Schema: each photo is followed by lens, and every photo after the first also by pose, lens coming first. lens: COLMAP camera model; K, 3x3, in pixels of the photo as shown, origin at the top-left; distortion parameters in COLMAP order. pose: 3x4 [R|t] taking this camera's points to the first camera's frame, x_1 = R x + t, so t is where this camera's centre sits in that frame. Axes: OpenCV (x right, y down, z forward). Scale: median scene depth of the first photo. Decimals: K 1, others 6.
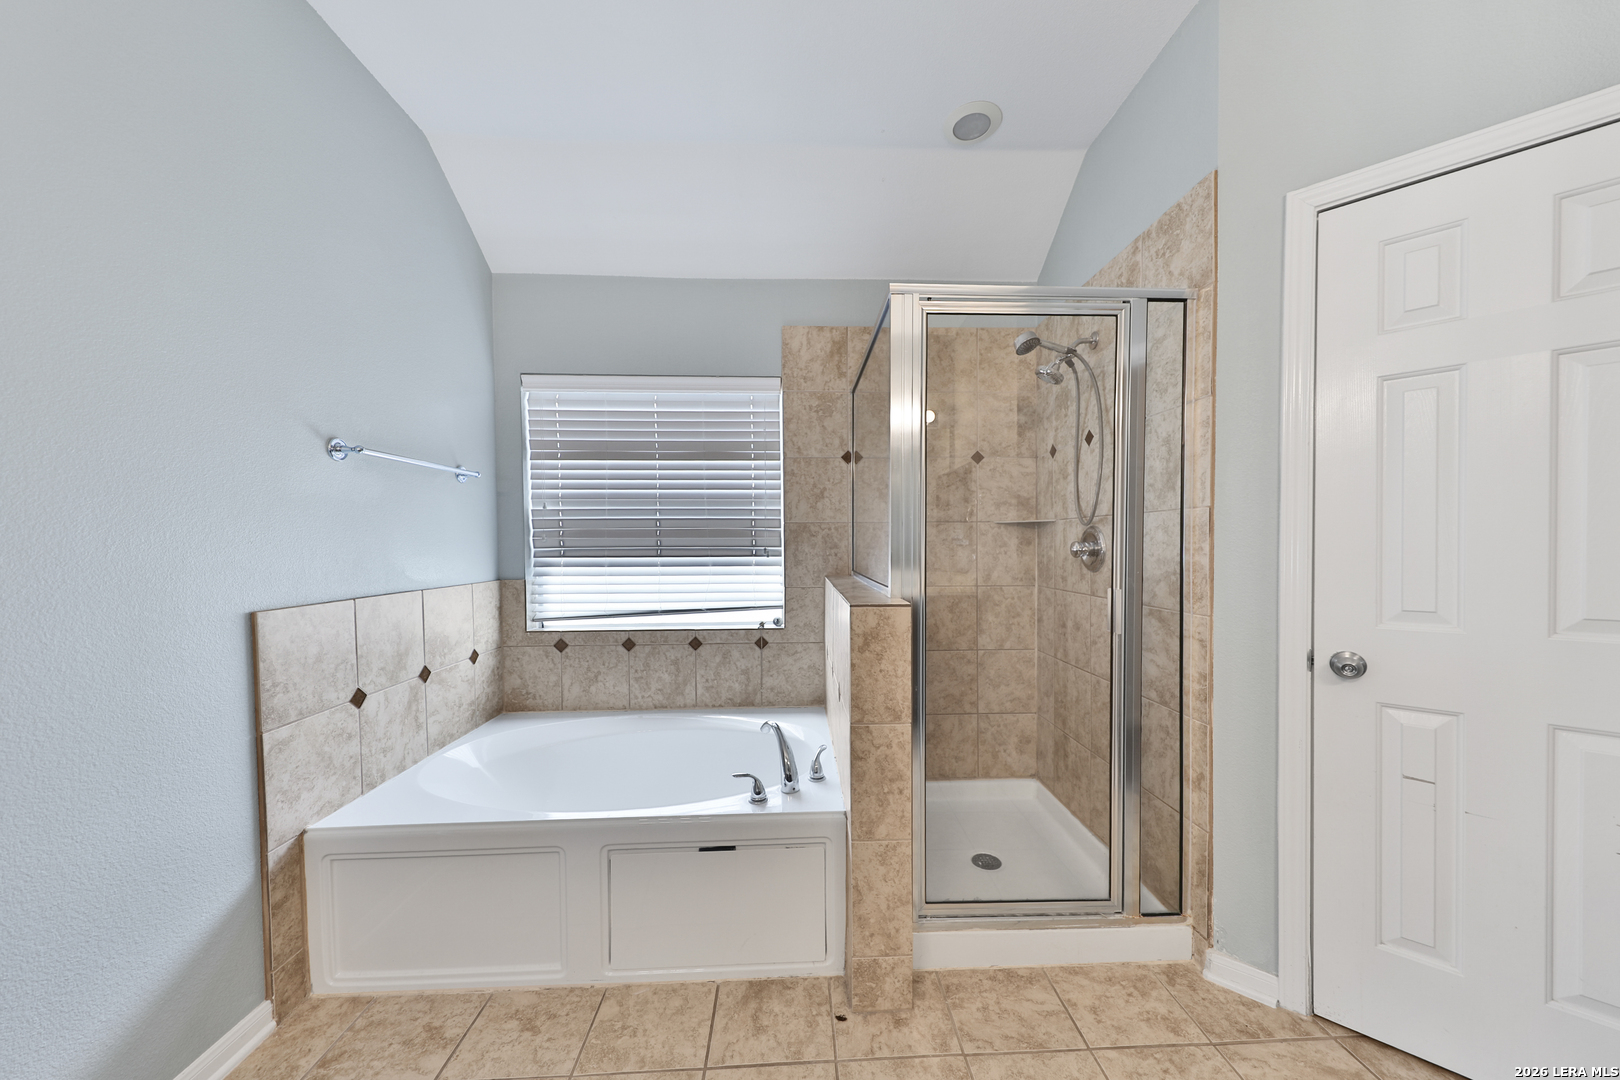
lens RADIAL K [[548.2, 0, 823.3], [0, 548.2, 559.3], [0, 0, 1]] dist [0.005634, -0.000127]
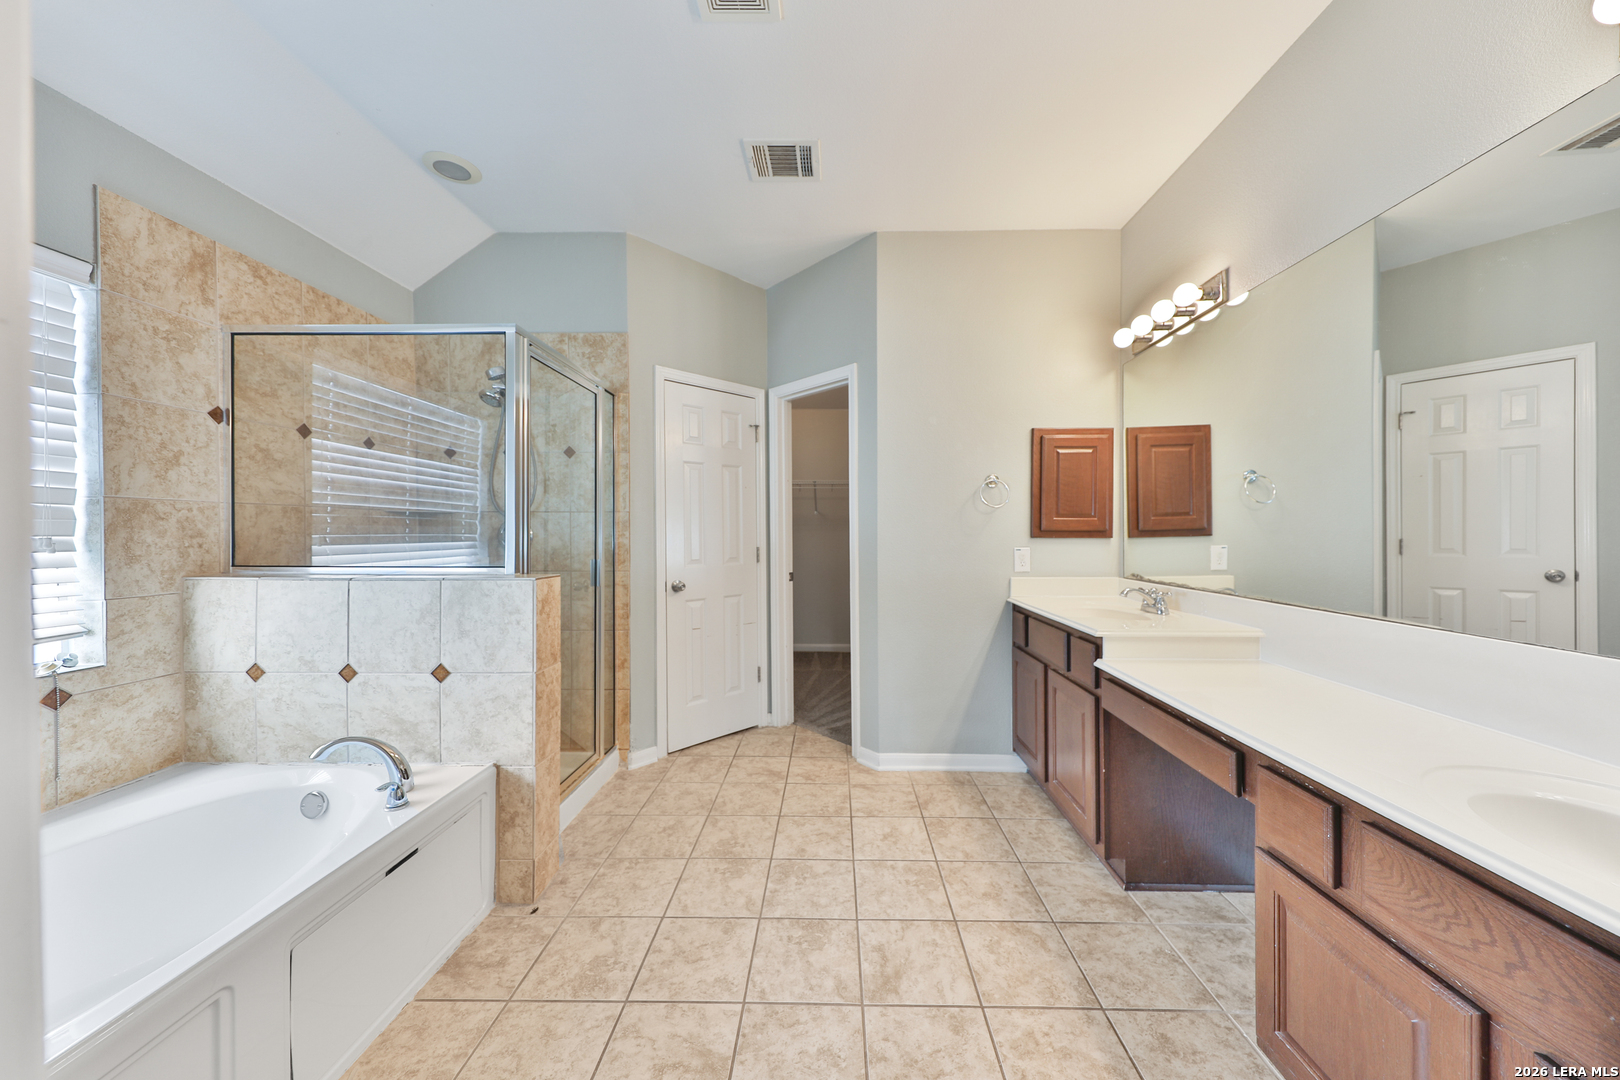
lens RADIAL K [[548.7, 0, 829.5], [0, 548.7, 534.1], [0, 0, 1]] dist [0.001810, -0.000089]
pose [[0.052858, 0.000611, 0.998602, -0.873365], [0.027187, 0.999628, -0.002051, -0.000269], [-0.998232, 0.027258, 0.052822, 0.179532]]
